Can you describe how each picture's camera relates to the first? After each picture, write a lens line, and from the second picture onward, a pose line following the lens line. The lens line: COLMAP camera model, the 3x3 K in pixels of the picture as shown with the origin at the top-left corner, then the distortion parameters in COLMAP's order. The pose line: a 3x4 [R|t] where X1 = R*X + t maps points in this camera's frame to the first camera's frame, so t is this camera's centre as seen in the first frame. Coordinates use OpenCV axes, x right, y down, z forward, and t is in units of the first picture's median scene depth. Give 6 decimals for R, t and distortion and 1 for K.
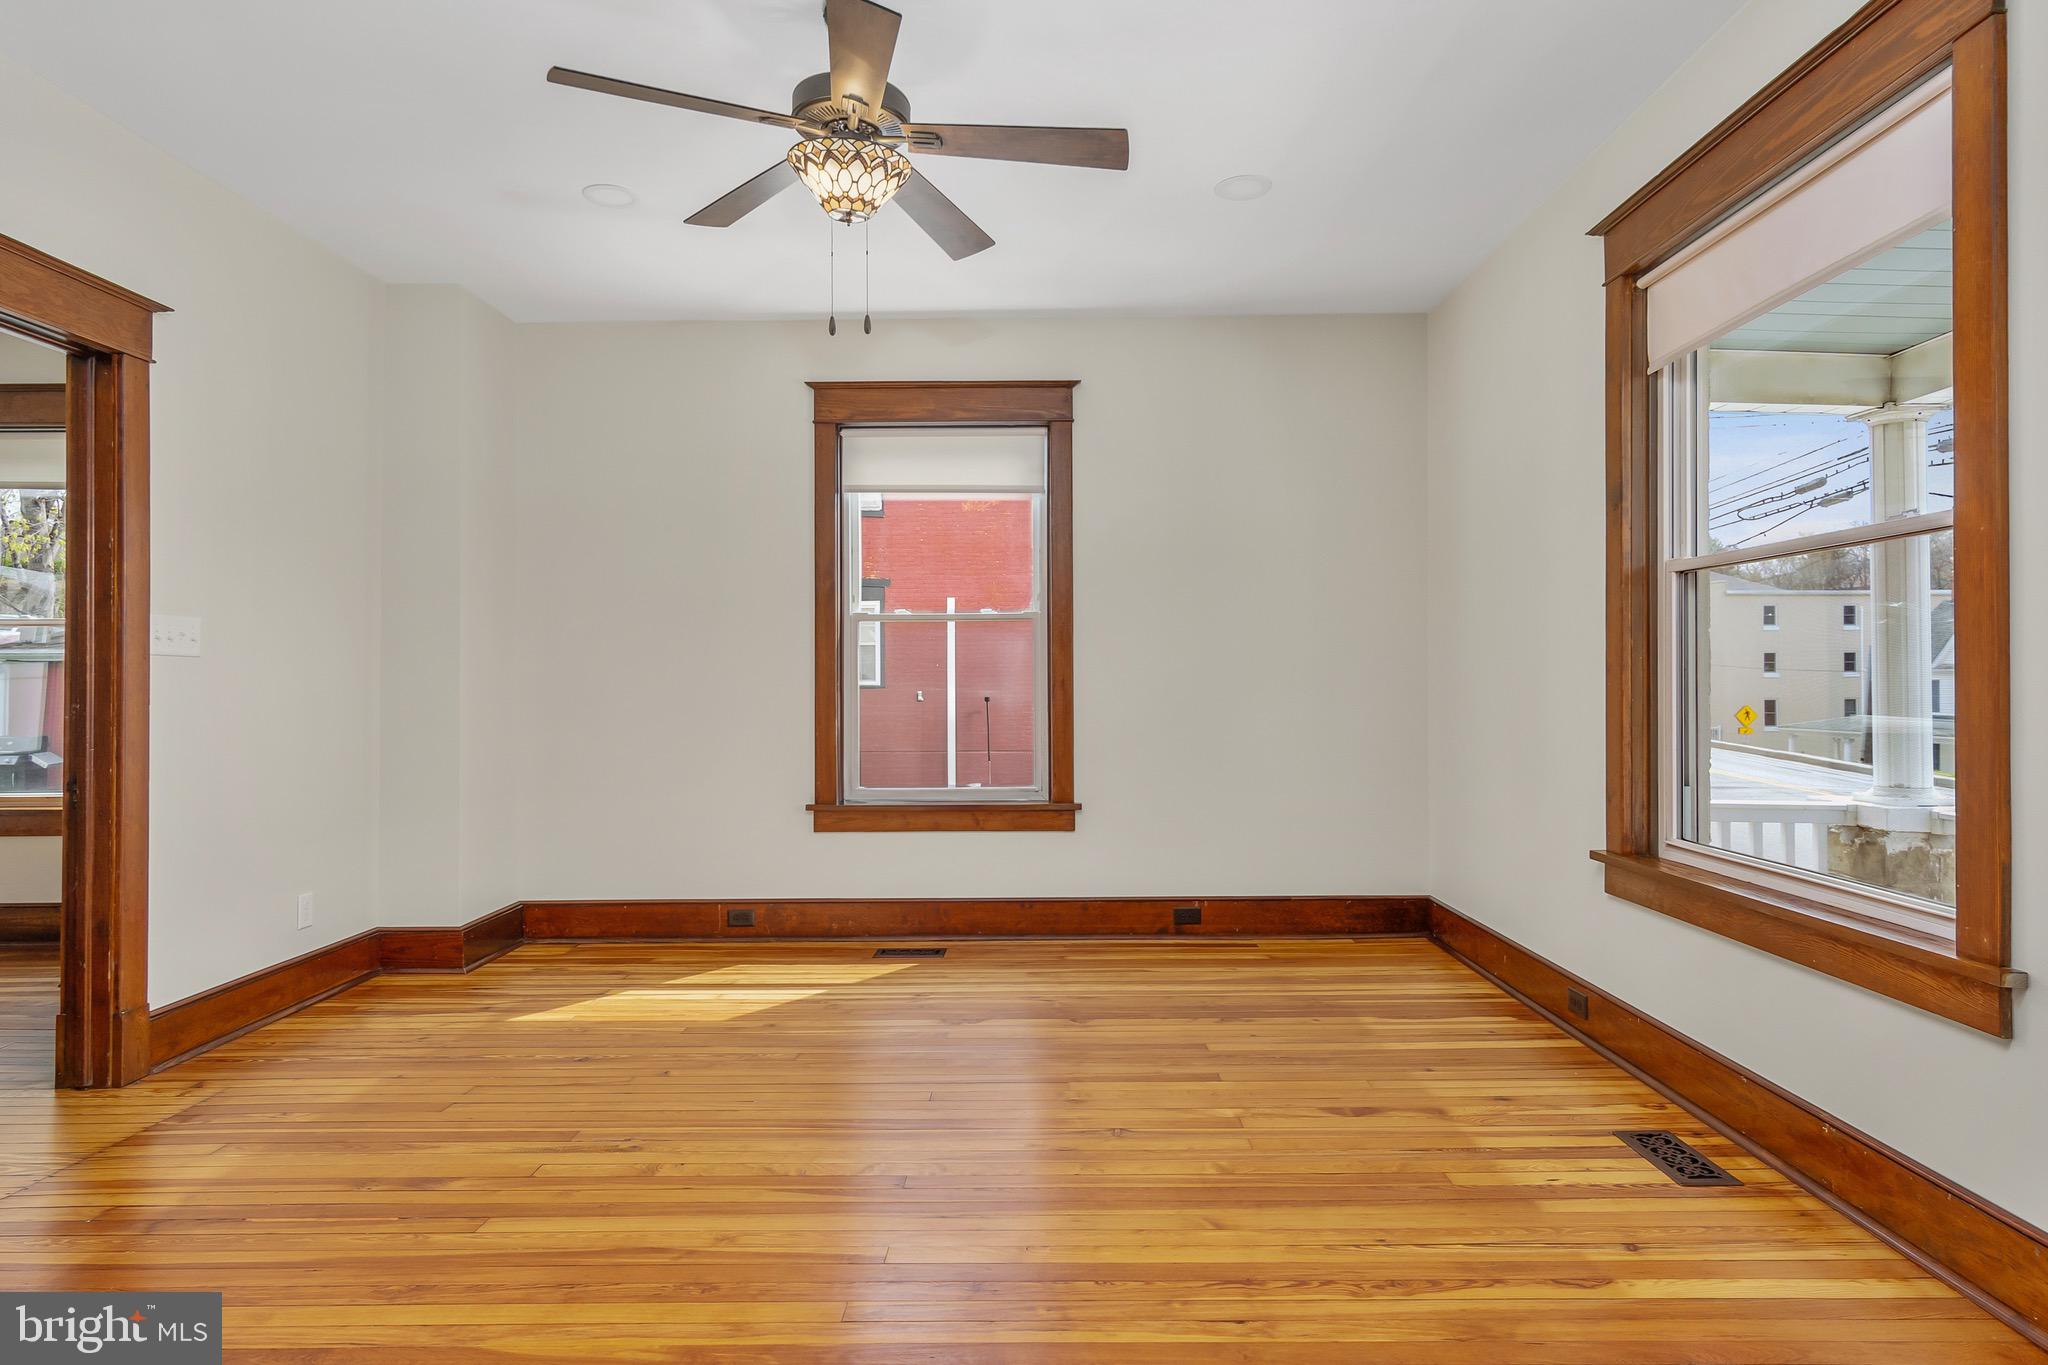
lens RADIAL K [[1091.5, 0, 1034.9], [0, 1091.5, 674.9], [0, 0, 1]] dist [0.009605, 0.001202]
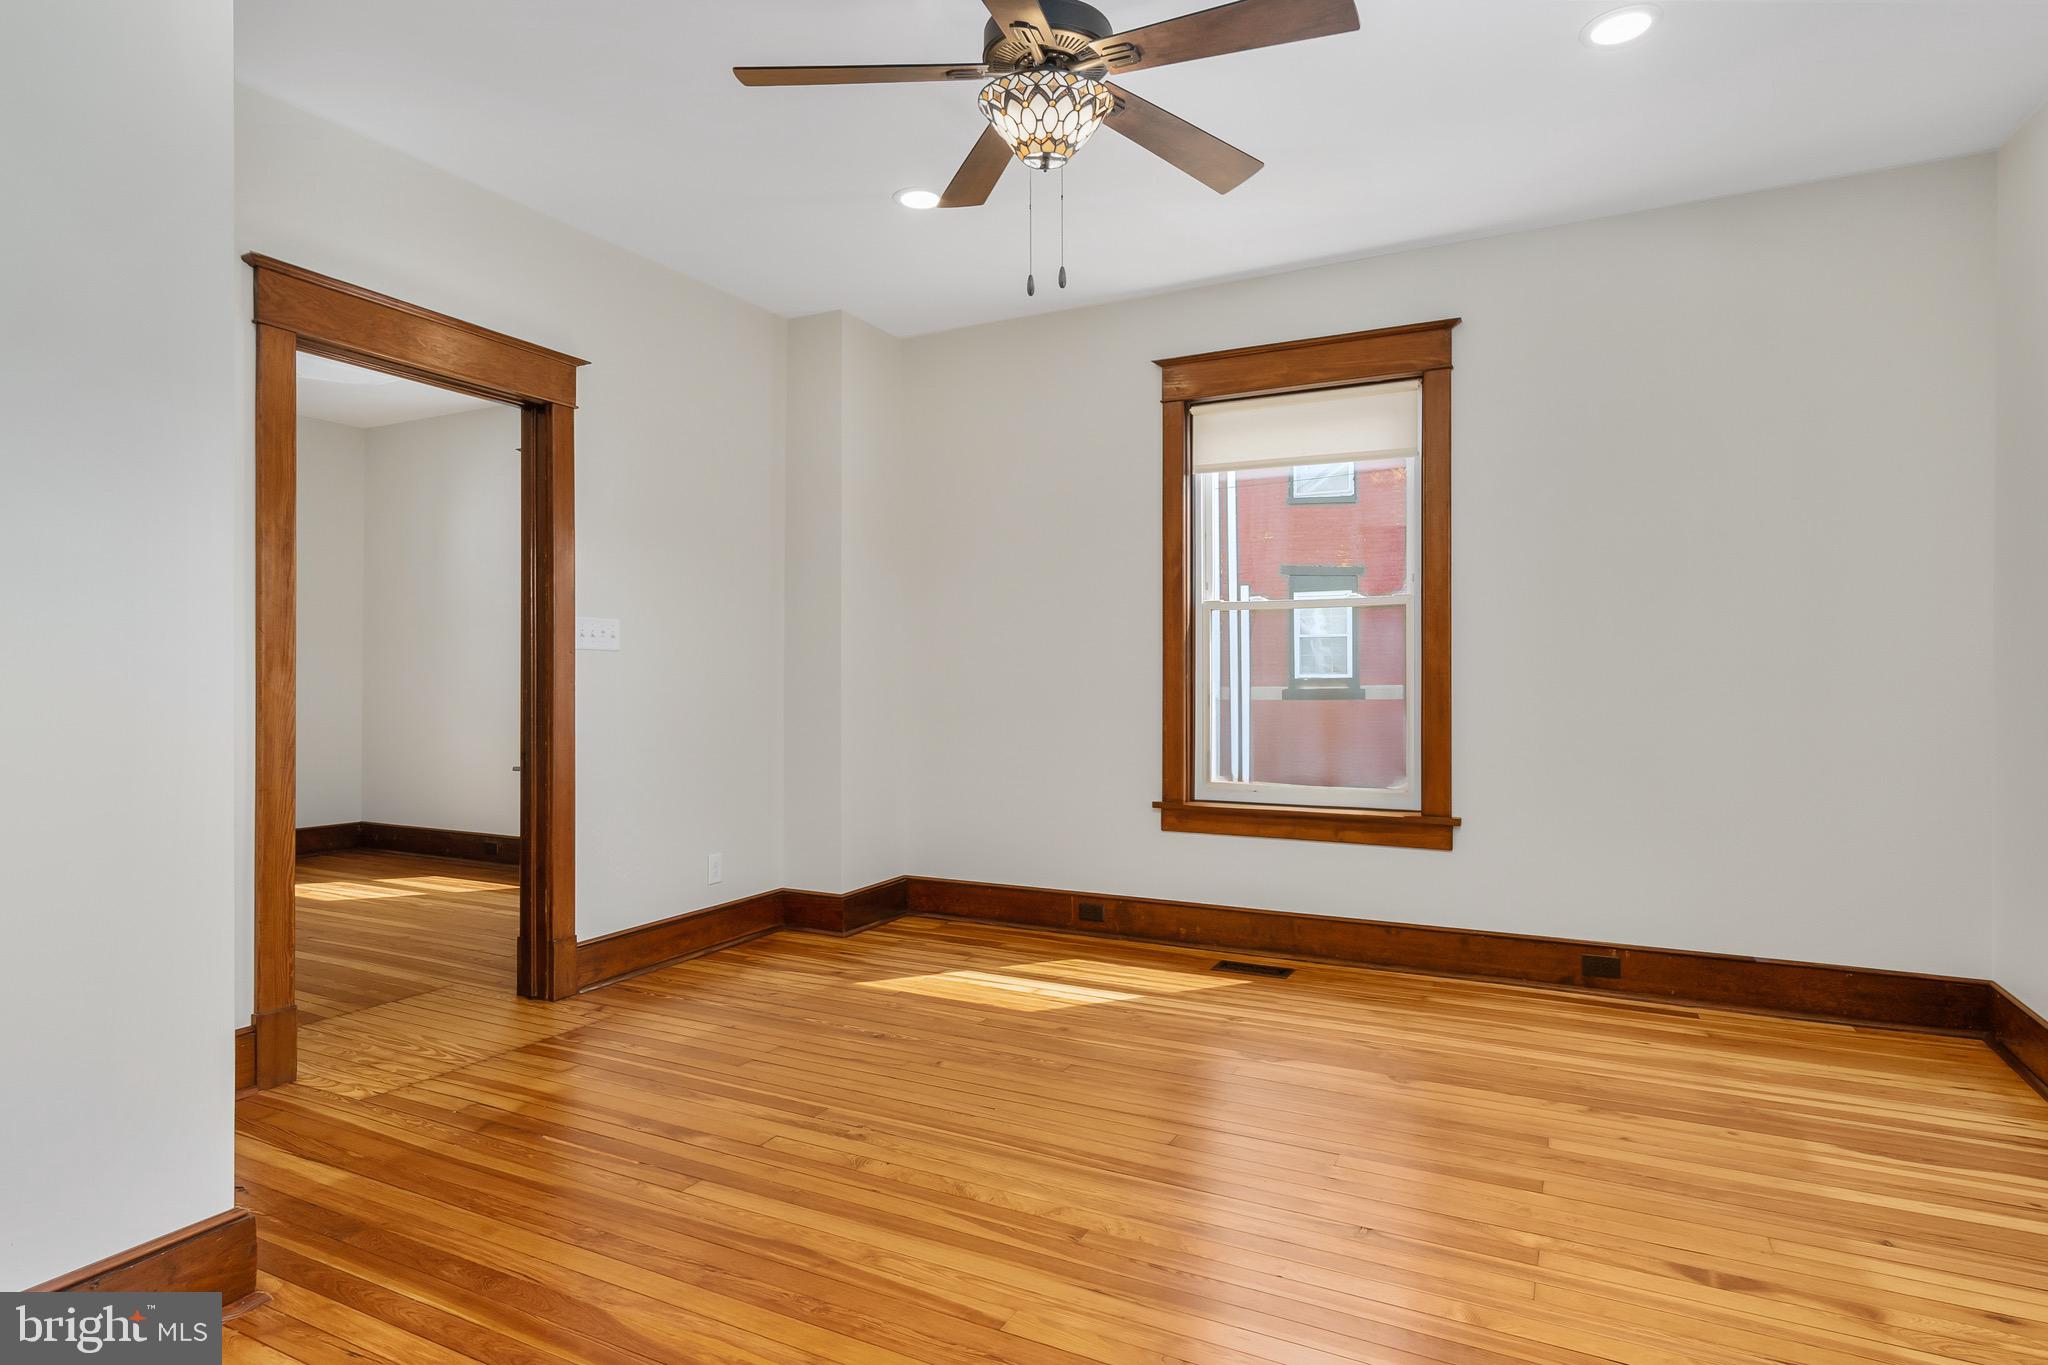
lens RADIAL K [[1081.8, 0, 1036.0], [0, 1081.8, 675.5], [0, 0, 1]] dist [0.006886, 0.000933]
pose [[0.895627, 0.004277, -0.444785, 0.160846], [-0.000876, 0.999969, 0.007852, 0.000561], [0.444804, -0.006643, 0.895603, 0.134179]]
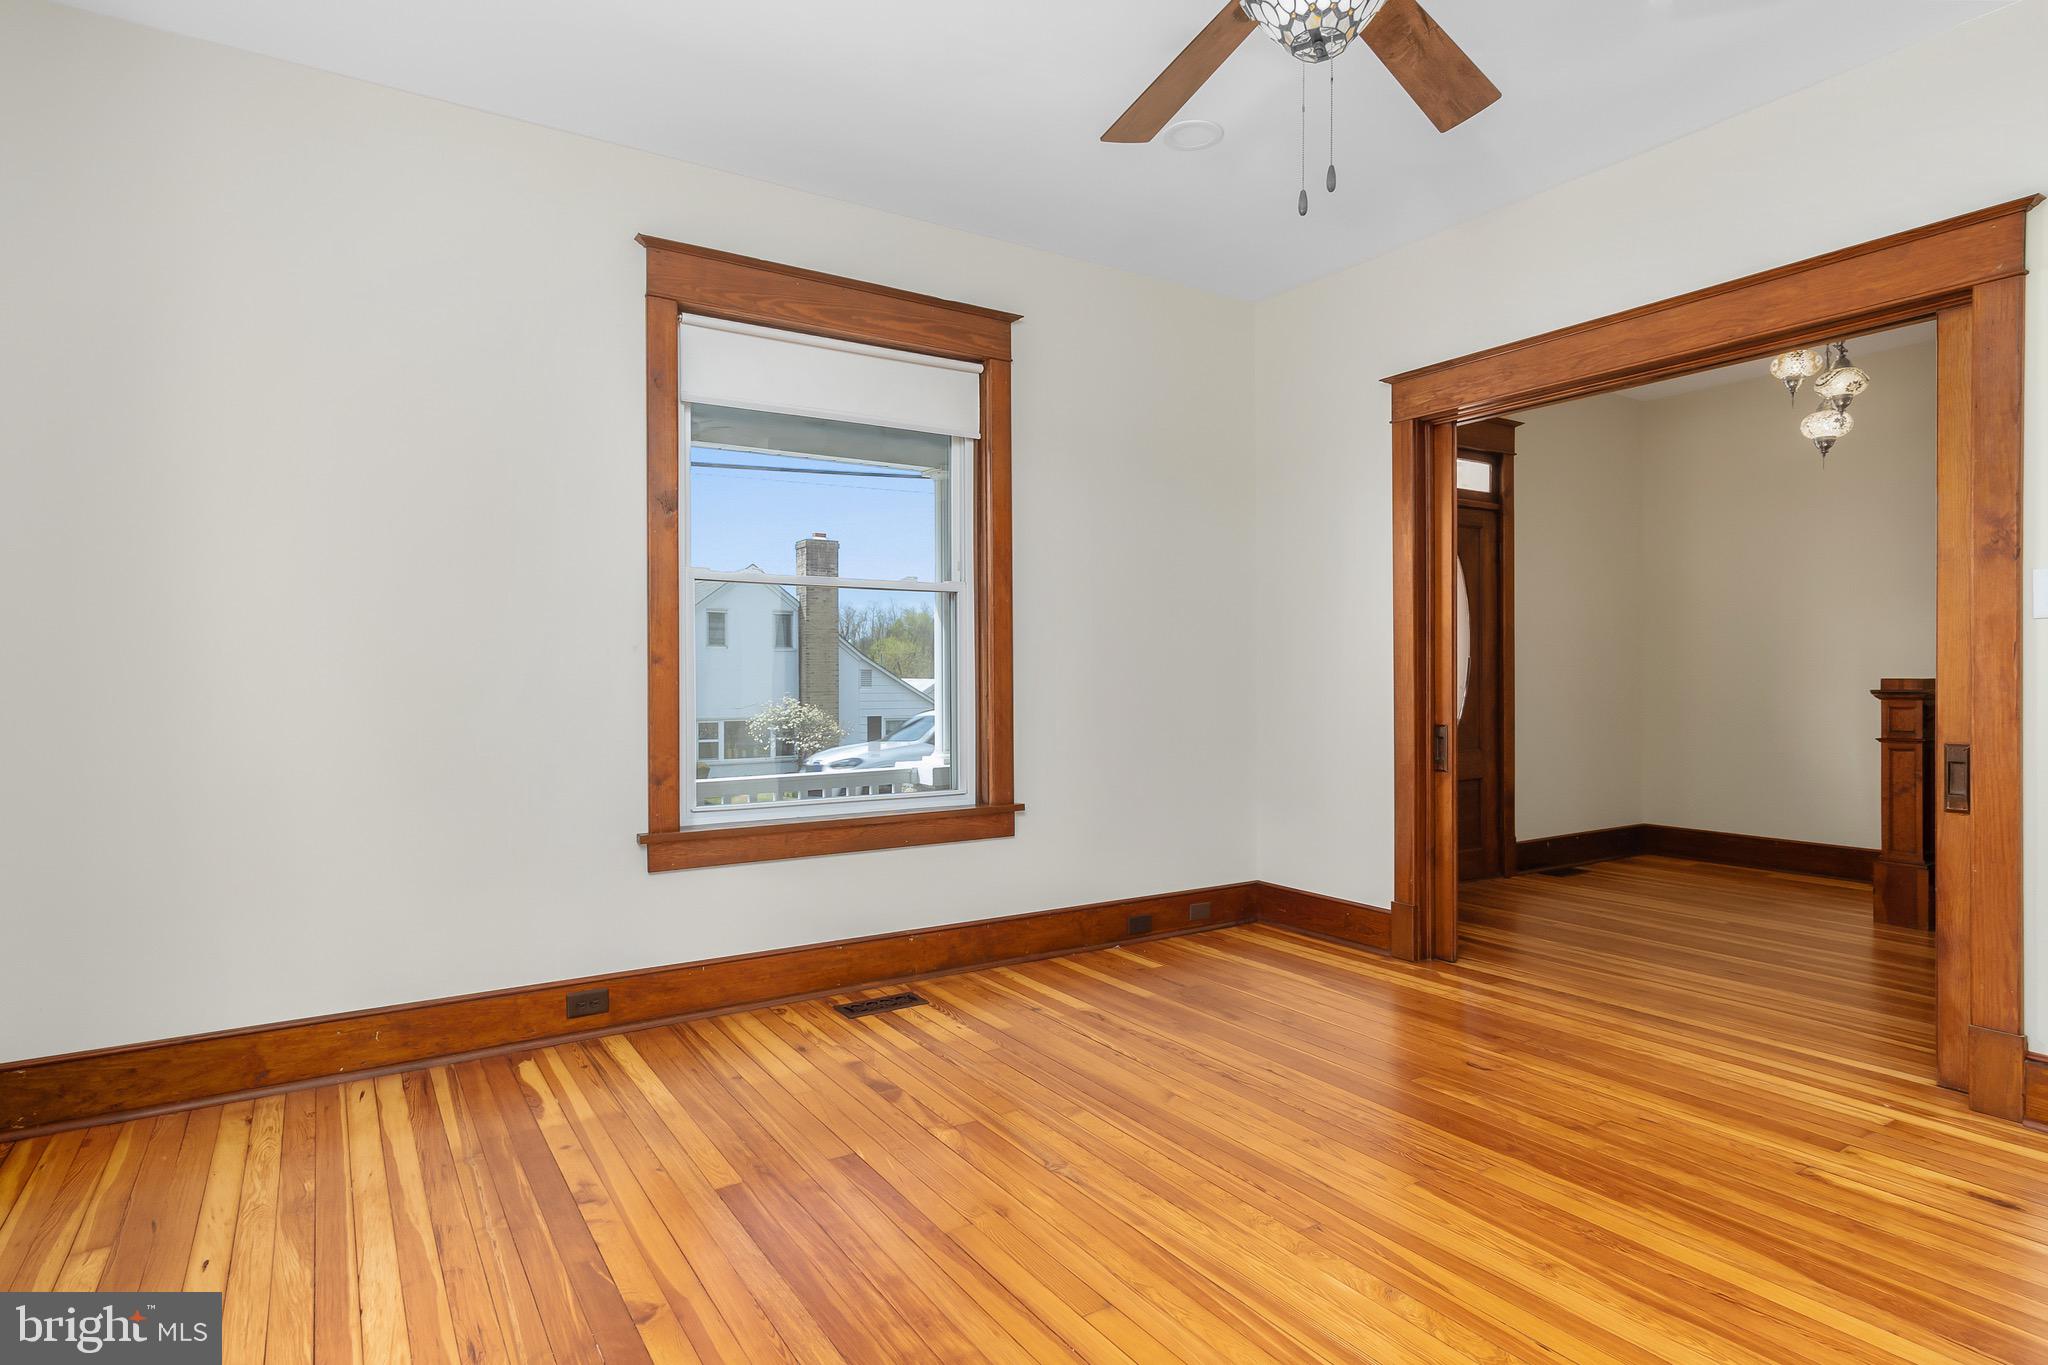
lens RADIAL K [[1091.5, 0, 1034.9], [0, 1091.5, 674.9], [0, 0, 1]] dist [0.009605, 0.001202]
pose [[-0.549142, 0.004756, 0.835715, -0.501542], [-0.002655, 0.999969, -0.007435, 0.014847], [-0.835725, -0.006301, -0.549113, 1.135567]]
